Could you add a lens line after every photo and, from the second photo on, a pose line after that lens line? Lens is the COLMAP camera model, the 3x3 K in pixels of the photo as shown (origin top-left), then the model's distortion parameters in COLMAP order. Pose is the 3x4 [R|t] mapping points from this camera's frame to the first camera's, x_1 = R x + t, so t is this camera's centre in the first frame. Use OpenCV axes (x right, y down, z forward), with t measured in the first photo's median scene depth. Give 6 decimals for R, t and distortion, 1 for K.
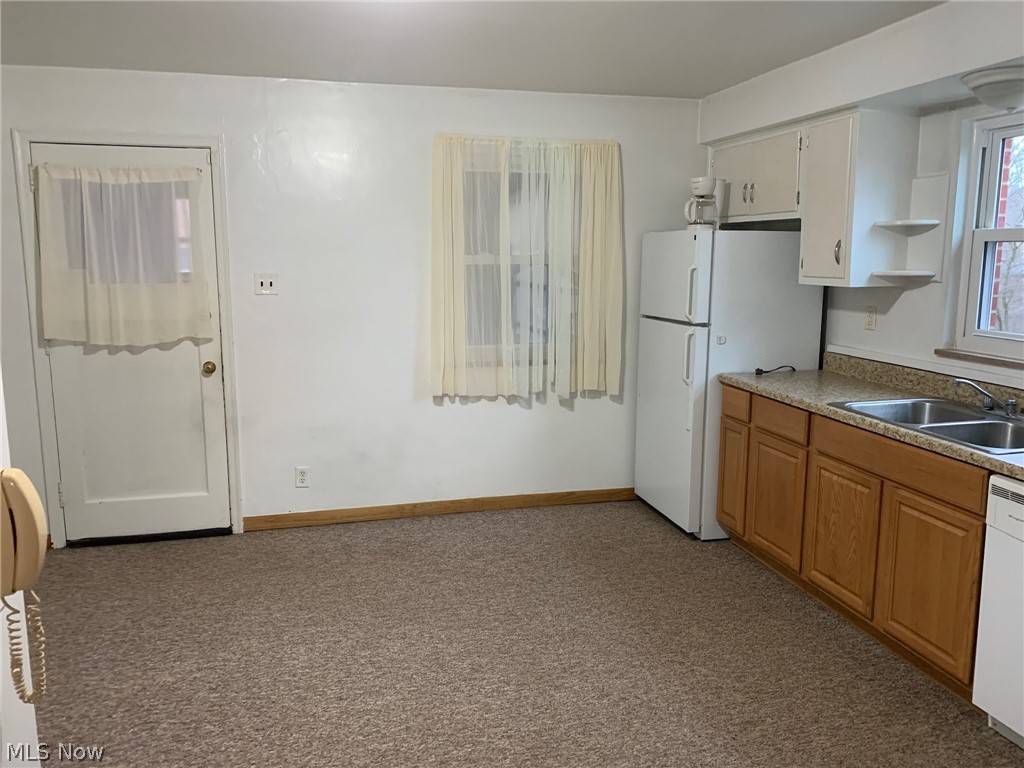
lens RADIAL K [[795.4, 0, 512.0], [0, 795.4, 384.0], [0, 0, 1]] dist [-0.110262, 0.371878]
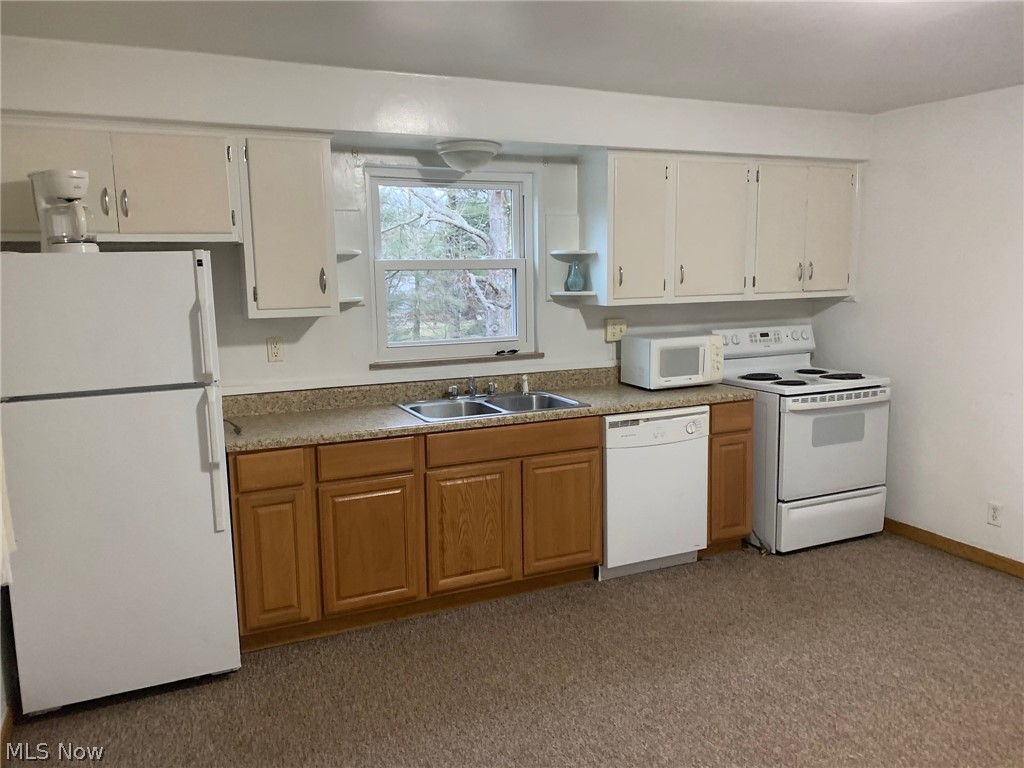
lens RADIAL K [[784.1, 0, 512.0], [0, 784.1, 384.0], [0, 0, 1]] dist [-0.003539, -0.007896]
pose [[-0.184829, -0.137442, 0.973113, -0.627536], [0.184132, 0.967795, 0.171664, -0.181750], [-0.965367, 0.210910, -0.153569, 1.046911]]
